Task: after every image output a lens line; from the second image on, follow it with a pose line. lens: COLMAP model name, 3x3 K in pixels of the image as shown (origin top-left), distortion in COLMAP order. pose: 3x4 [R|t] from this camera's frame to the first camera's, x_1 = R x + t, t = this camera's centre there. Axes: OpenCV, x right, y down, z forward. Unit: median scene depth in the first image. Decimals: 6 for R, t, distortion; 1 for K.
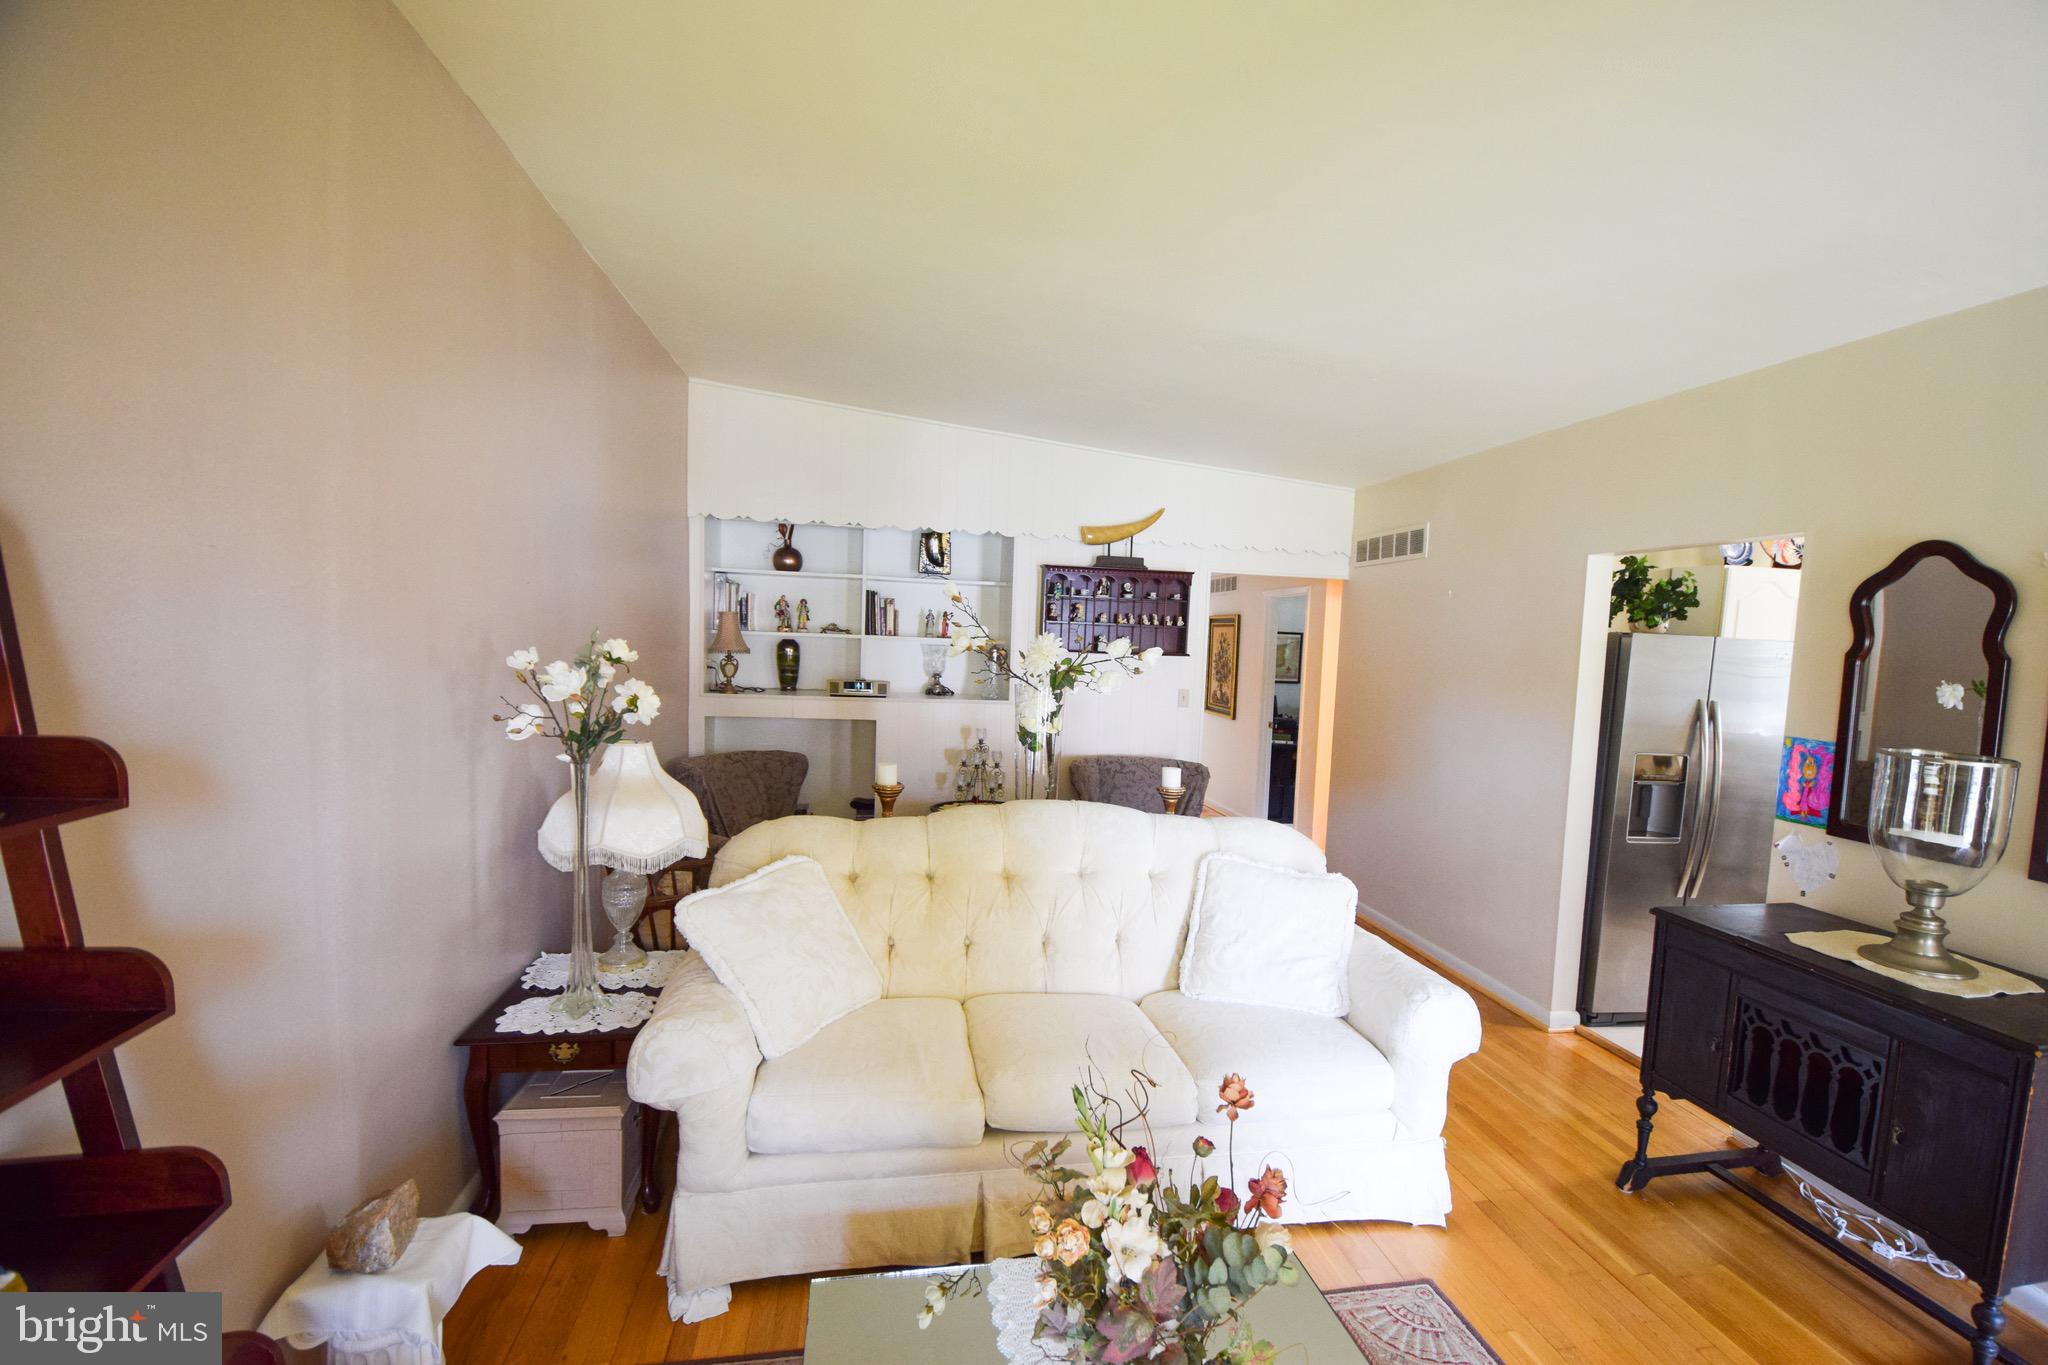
lens RADIAL K [[908.1, 0, 1051.9], [0, 908.1, 719.3], [0, 0, 1]] dist [-0.000062, 0.000009]
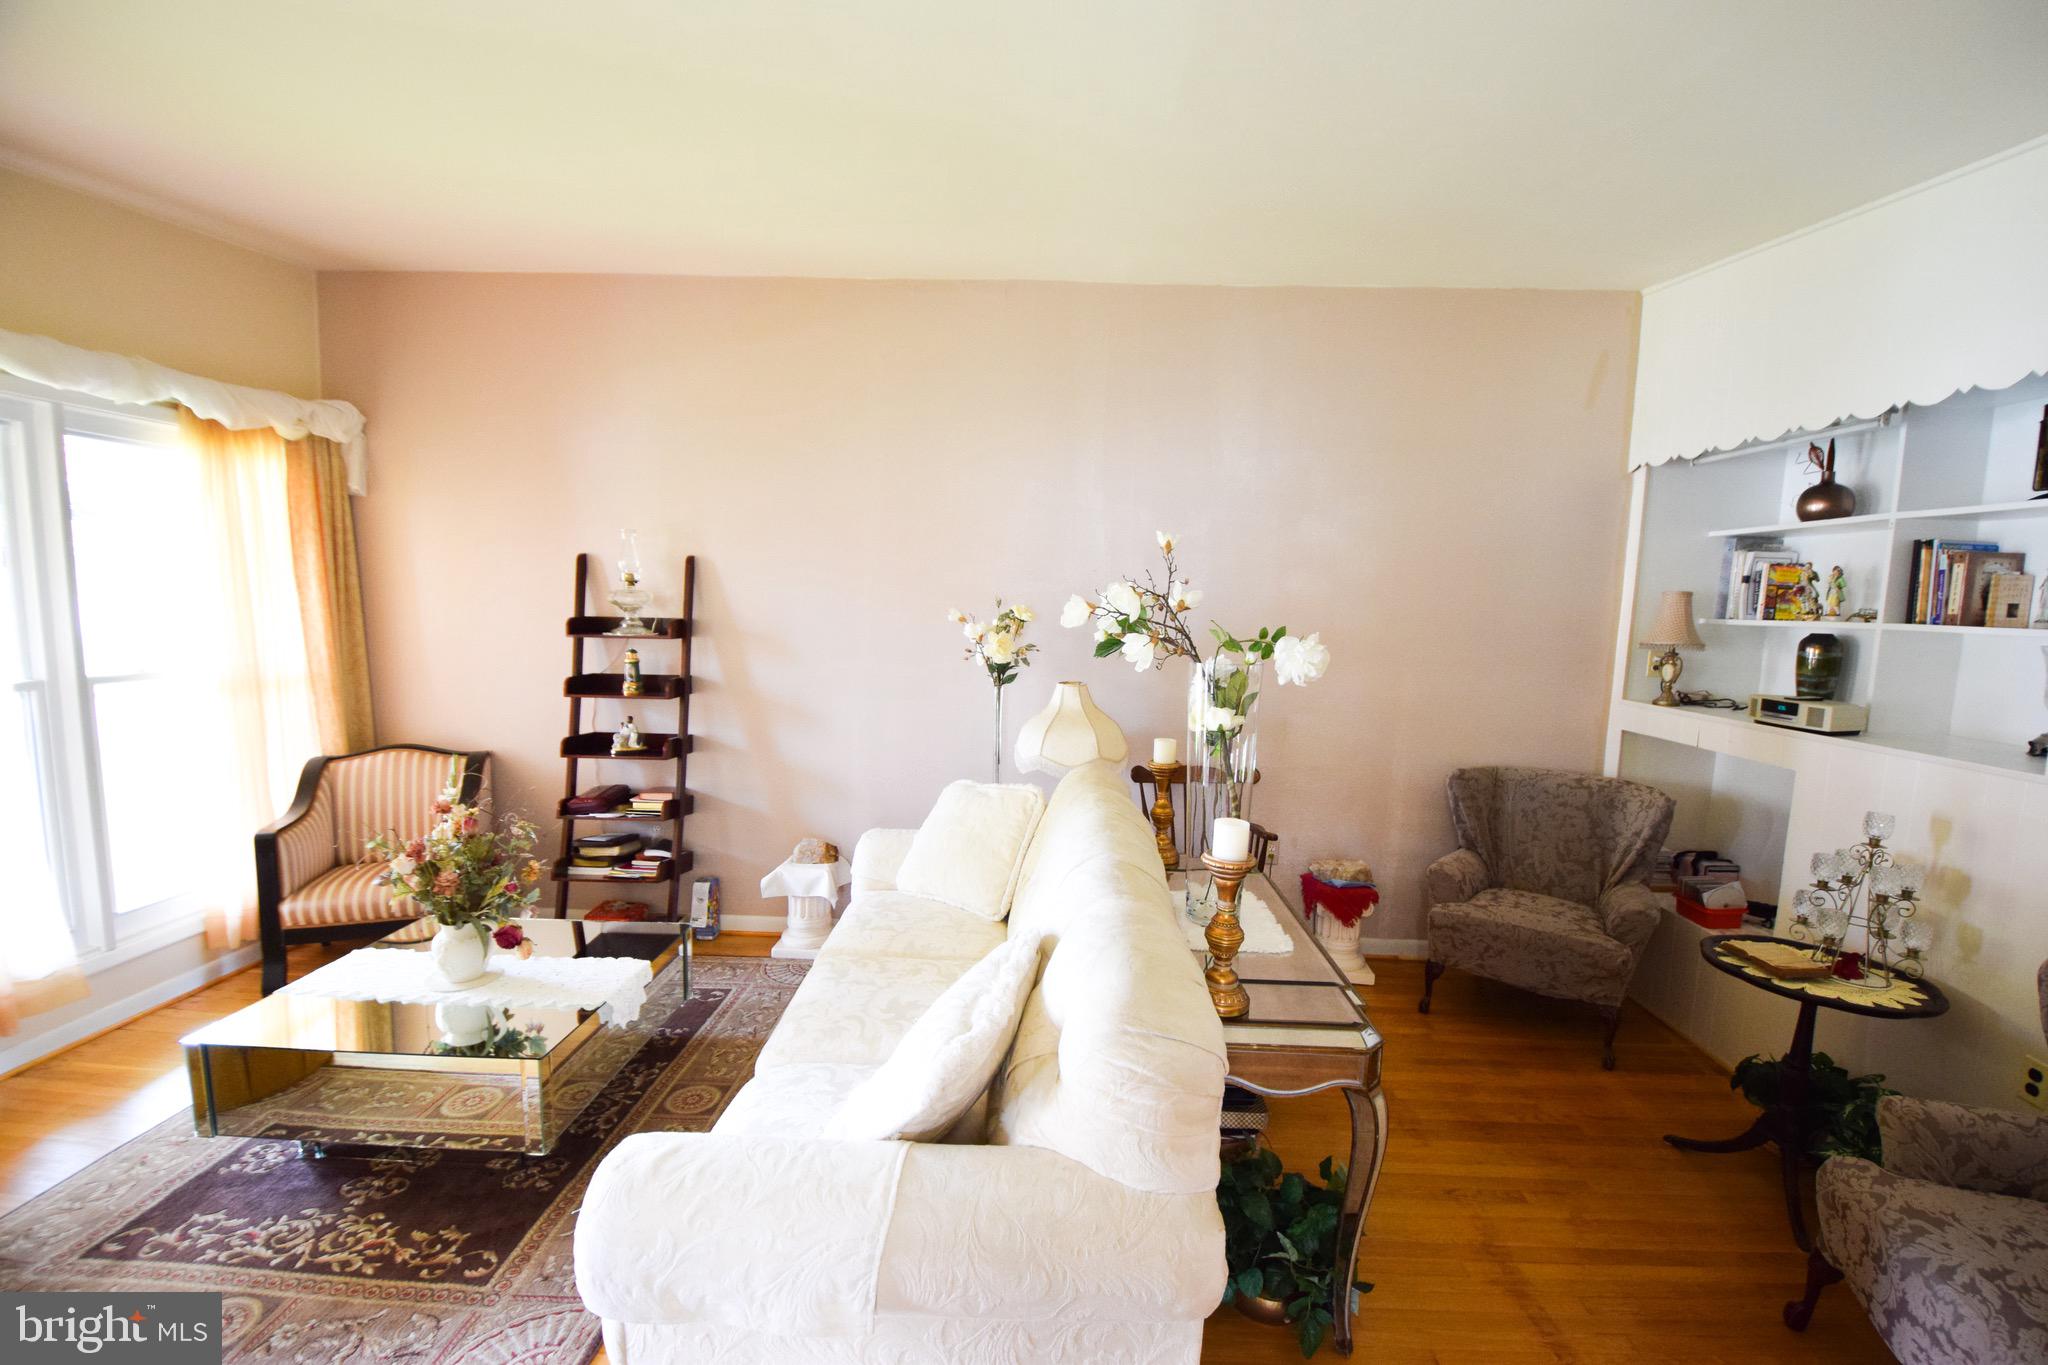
lens RADIAL K [[908.1, 0, 1051.9], [0, 908.1, 719.3], [0, 0, 1]] dist [-0.000062, 0.000009]
pose [[-0.212888, 0.089285, -0.972989, 0.457646], [-0.120091, 0.985875, 0.116743, -0.042747], [0.969668, 0.141700, -0.199158, 0.670151]]
